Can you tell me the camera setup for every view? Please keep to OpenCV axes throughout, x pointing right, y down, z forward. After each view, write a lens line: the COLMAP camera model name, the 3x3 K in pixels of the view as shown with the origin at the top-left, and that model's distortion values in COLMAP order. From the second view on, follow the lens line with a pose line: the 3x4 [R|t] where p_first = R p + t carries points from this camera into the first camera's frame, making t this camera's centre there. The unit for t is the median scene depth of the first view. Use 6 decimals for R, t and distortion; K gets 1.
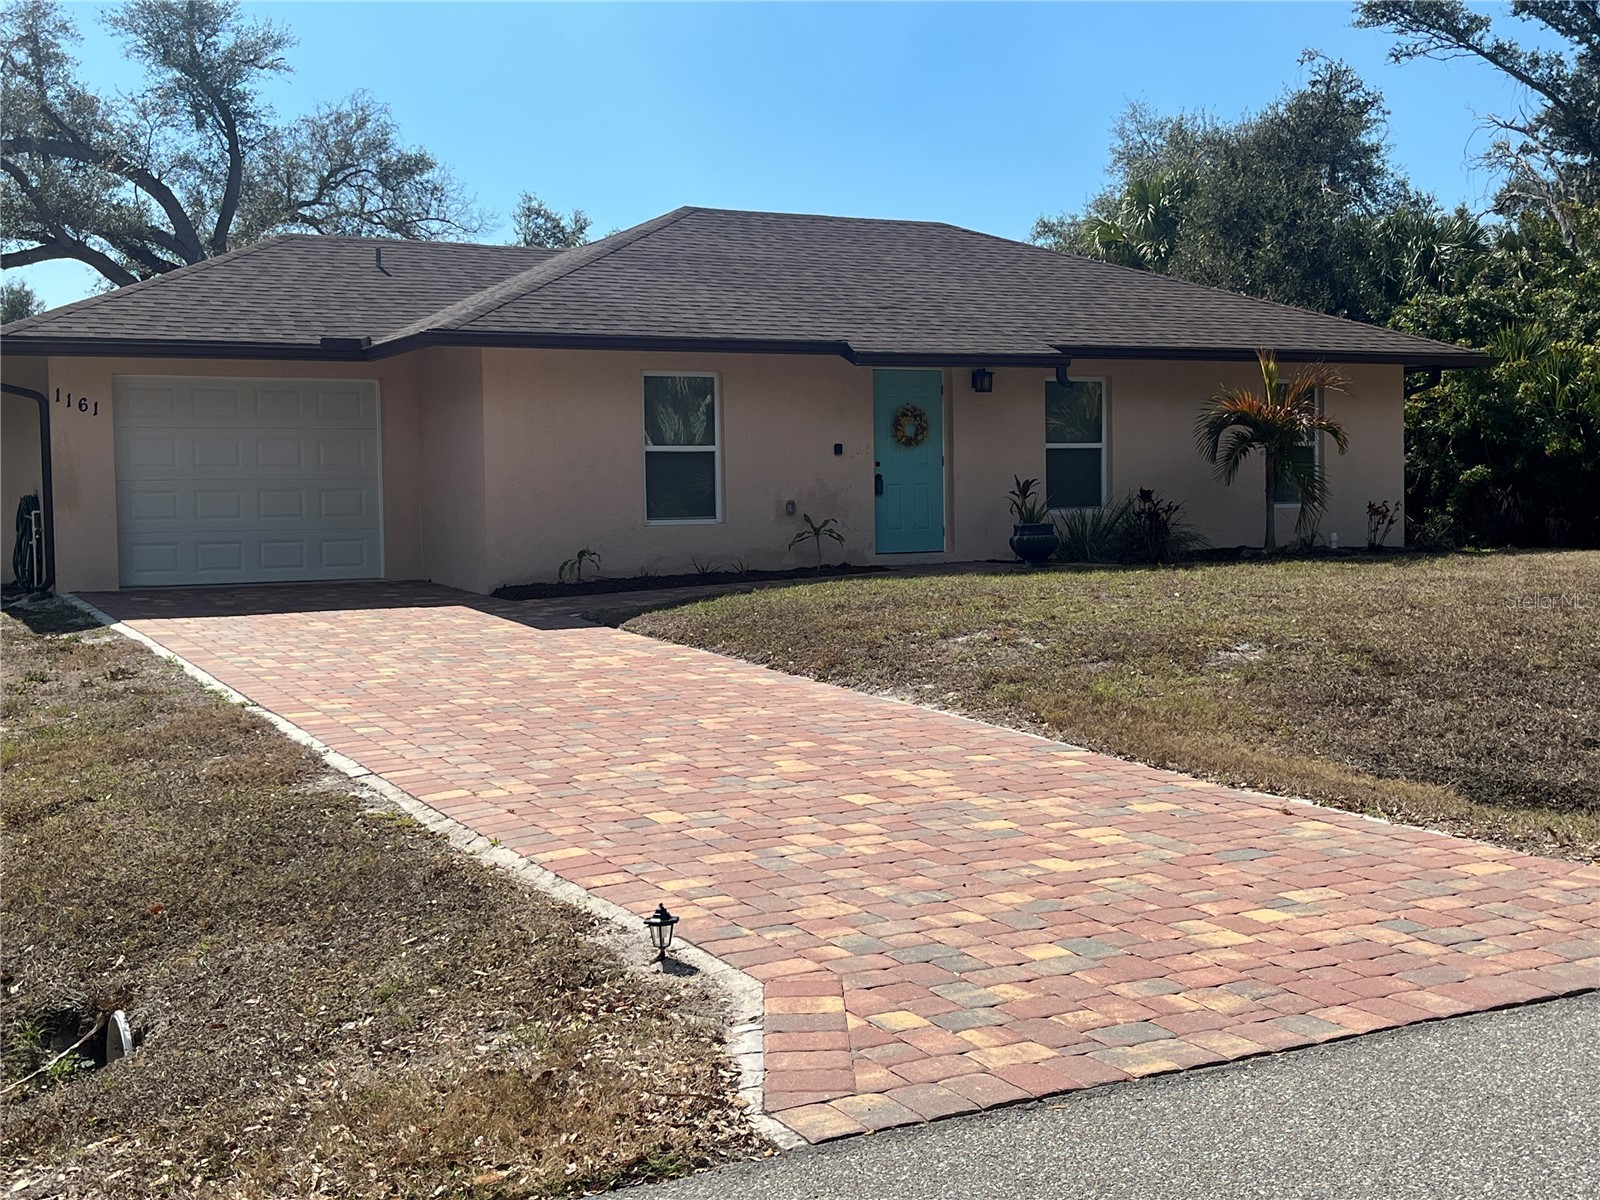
lens RADIAL K [[1971.9, 0, 808.9], [0, 1971.9, 583.1], [0, 0, 1]] dist [0.062410, 0.000000]
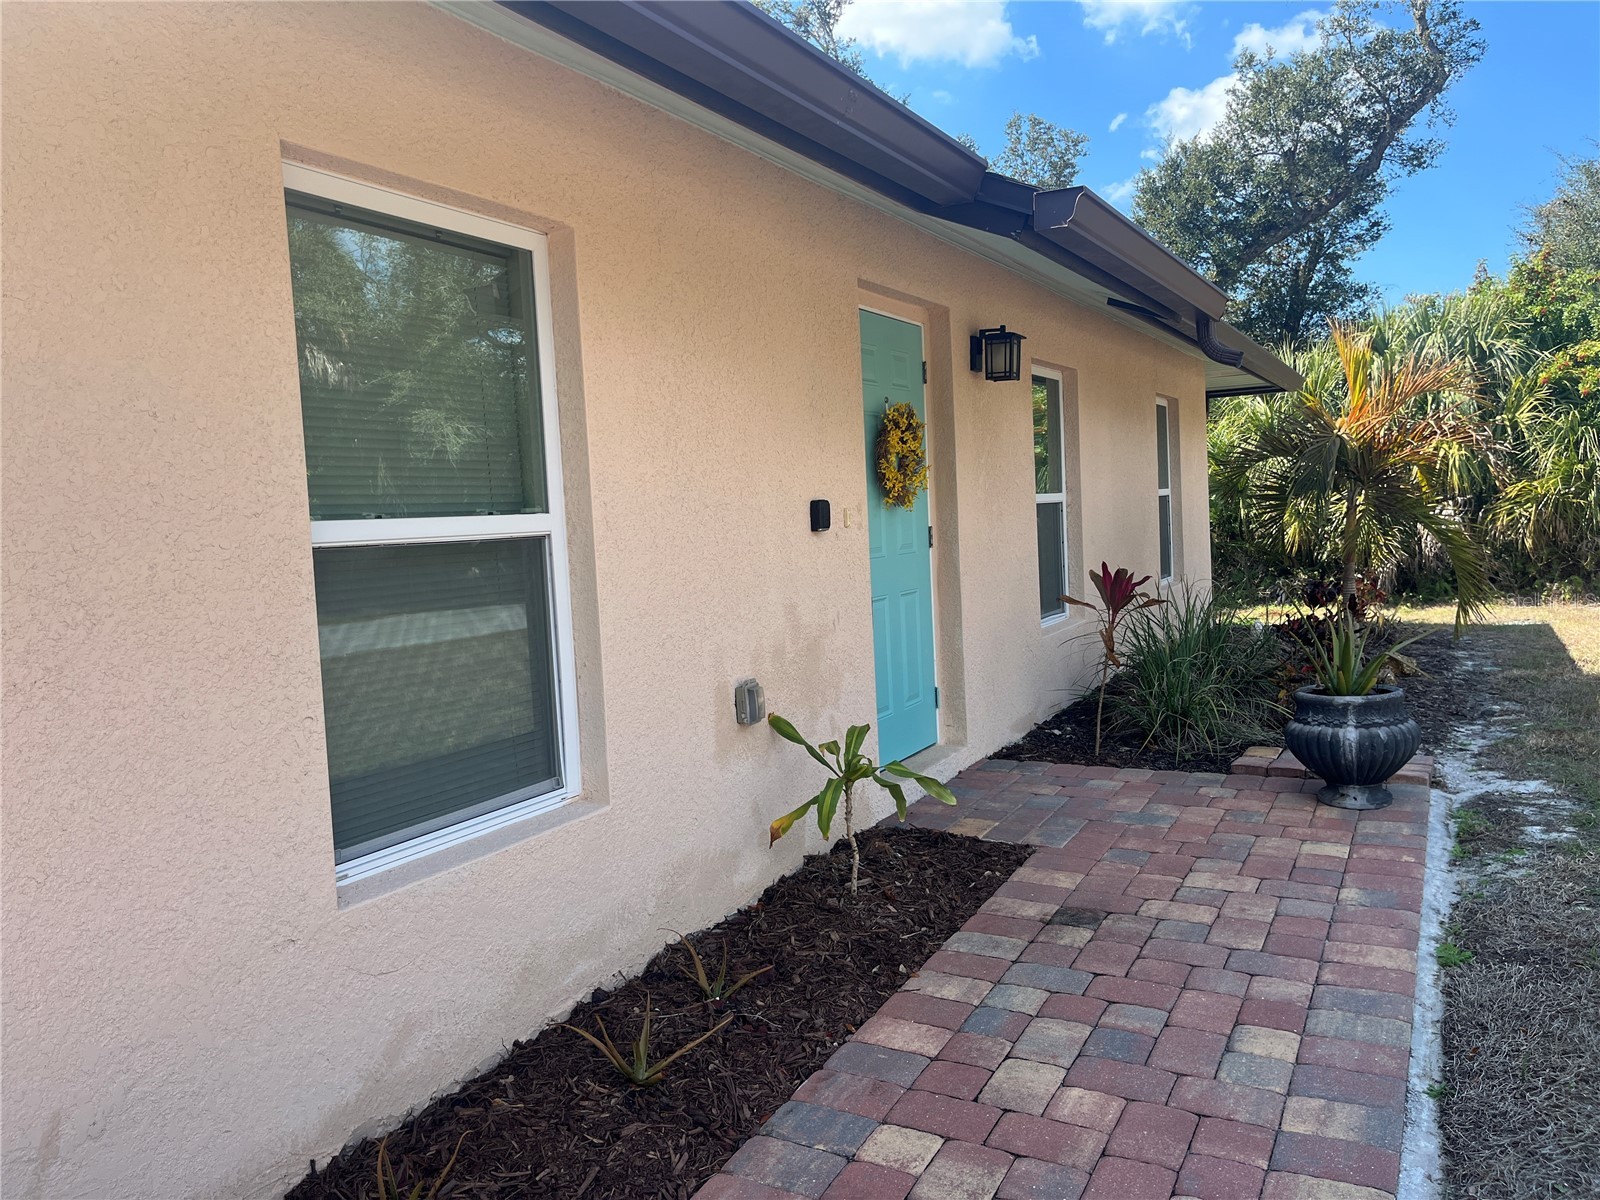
lens RADIAL K [[1207.1, 0, 801.8], [0, 1207.1, 589.7], [0, 0, 1]] dist [0.064448, -0.093687]
pose [[0.842034, -0.059916, 0.536086, -0.091571], [0.061927, 0.997979, 0.014271, -0.051121], [-0.535858, 0.021181, 0.844042, 0.723858]]
